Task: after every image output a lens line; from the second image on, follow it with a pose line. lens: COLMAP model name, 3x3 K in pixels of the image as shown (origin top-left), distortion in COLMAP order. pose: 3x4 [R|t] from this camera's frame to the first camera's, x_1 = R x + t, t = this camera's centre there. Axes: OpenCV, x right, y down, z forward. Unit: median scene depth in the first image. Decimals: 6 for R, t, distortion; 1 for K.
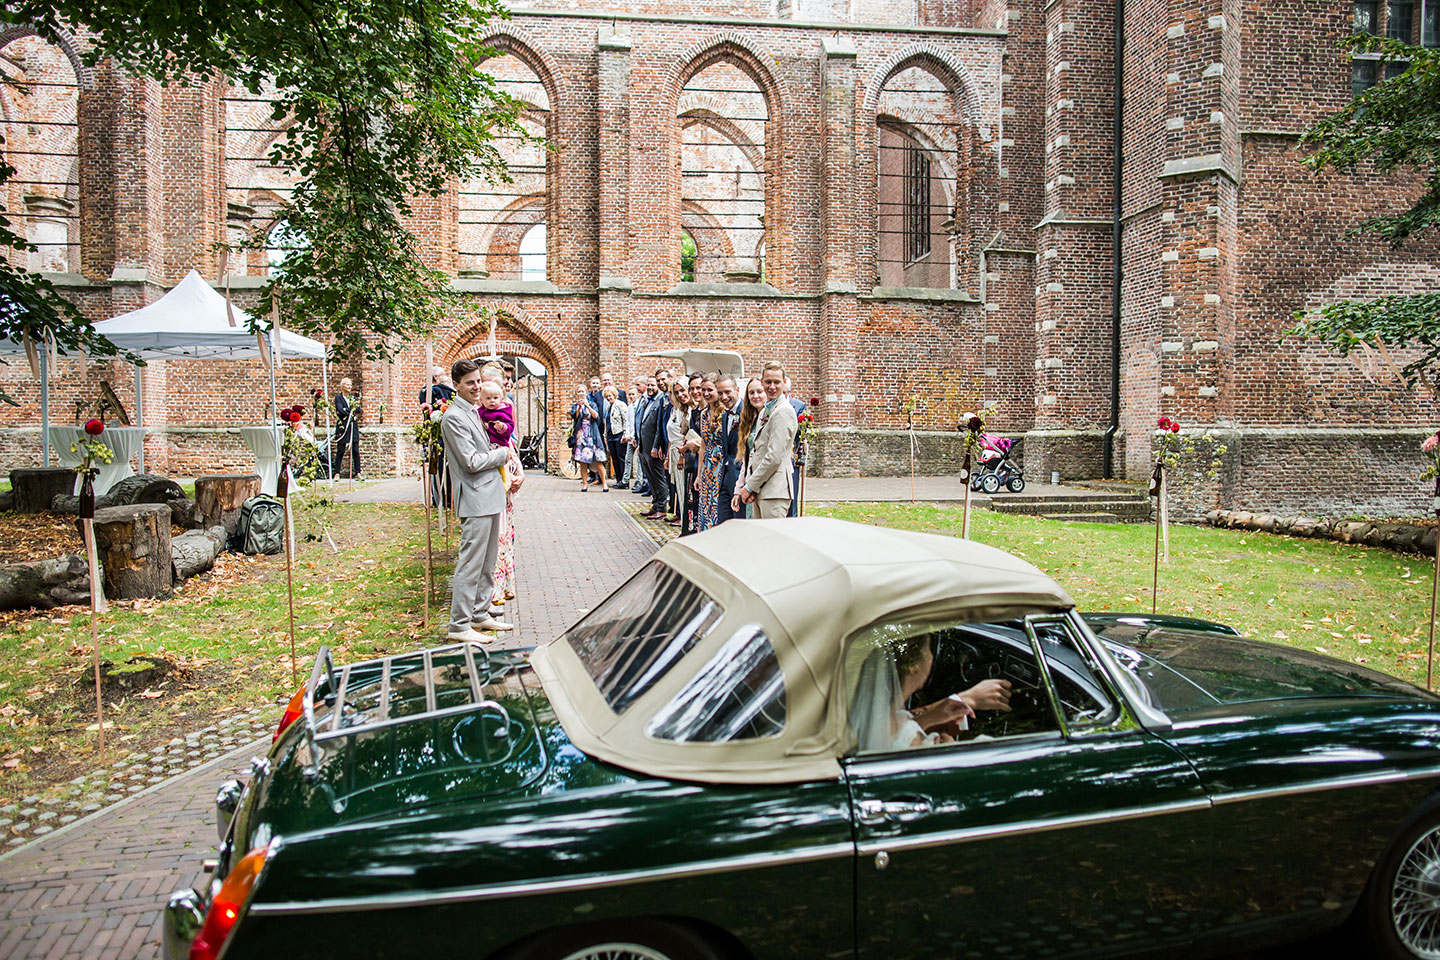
lens RADIAL K [[1004.8, 0, 719.9], [0, 1004.8, 481.3], [0, 0, 1]] dist [-0.044063, 0.035442]
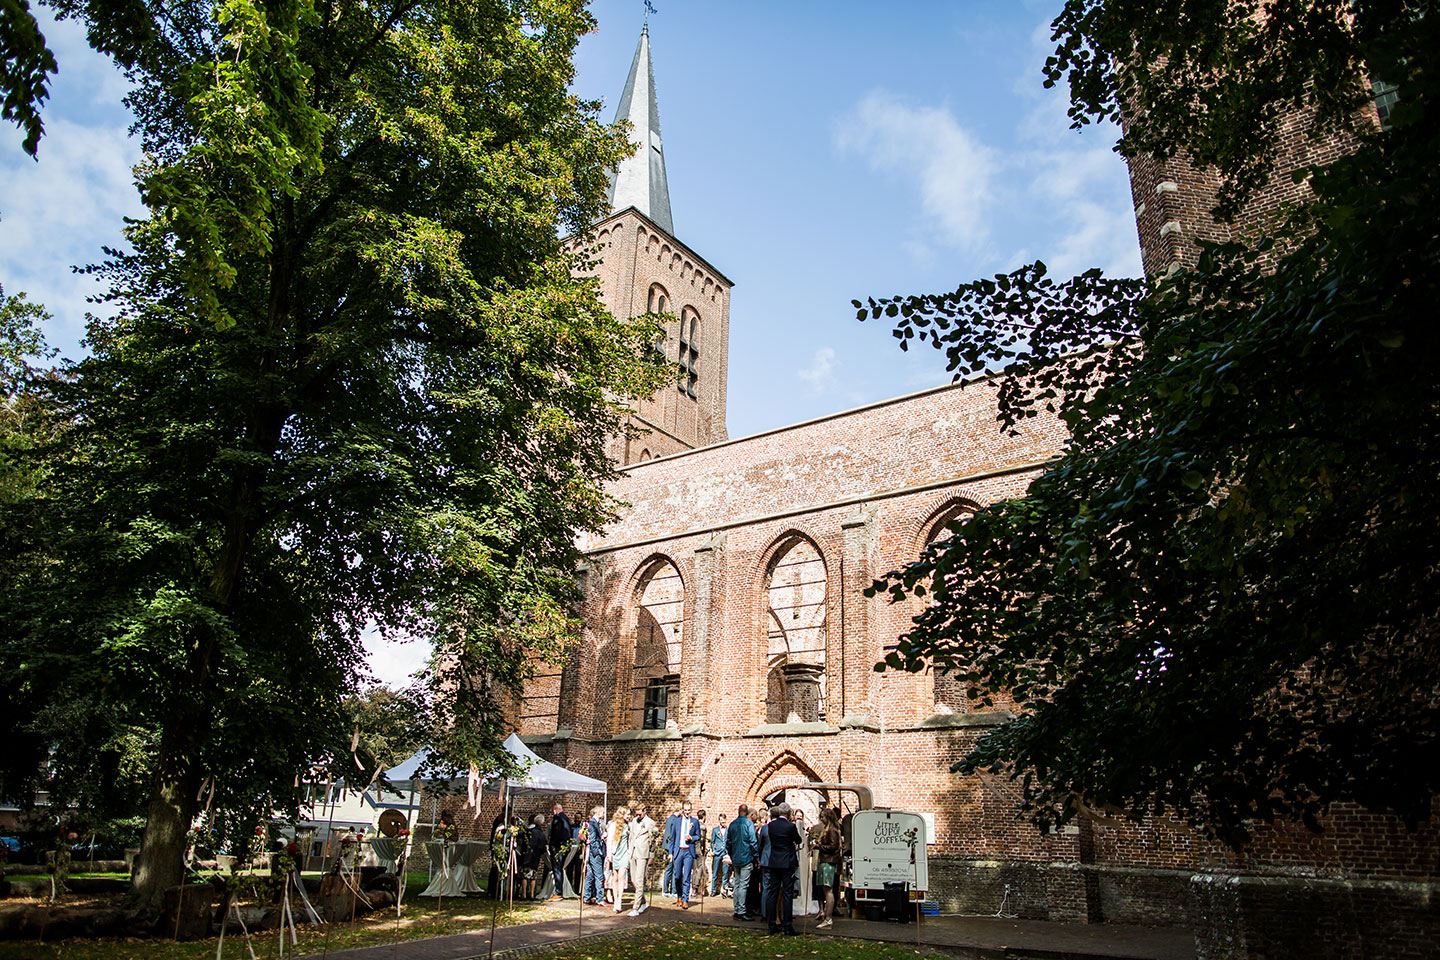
lens RADIAL K [[1004.8, 0, 722.8], [0, 1004.8, 479.2], [0, 0, 1]] dist [-0.044063, 0.035442]
pose [[0.719341, -0.215348, -0.660435, 0.581535], [-0.068288, 0.924208, -0.375735, -0.014643], [0.691292, 0.315381, 0.650115, 0.072804]]
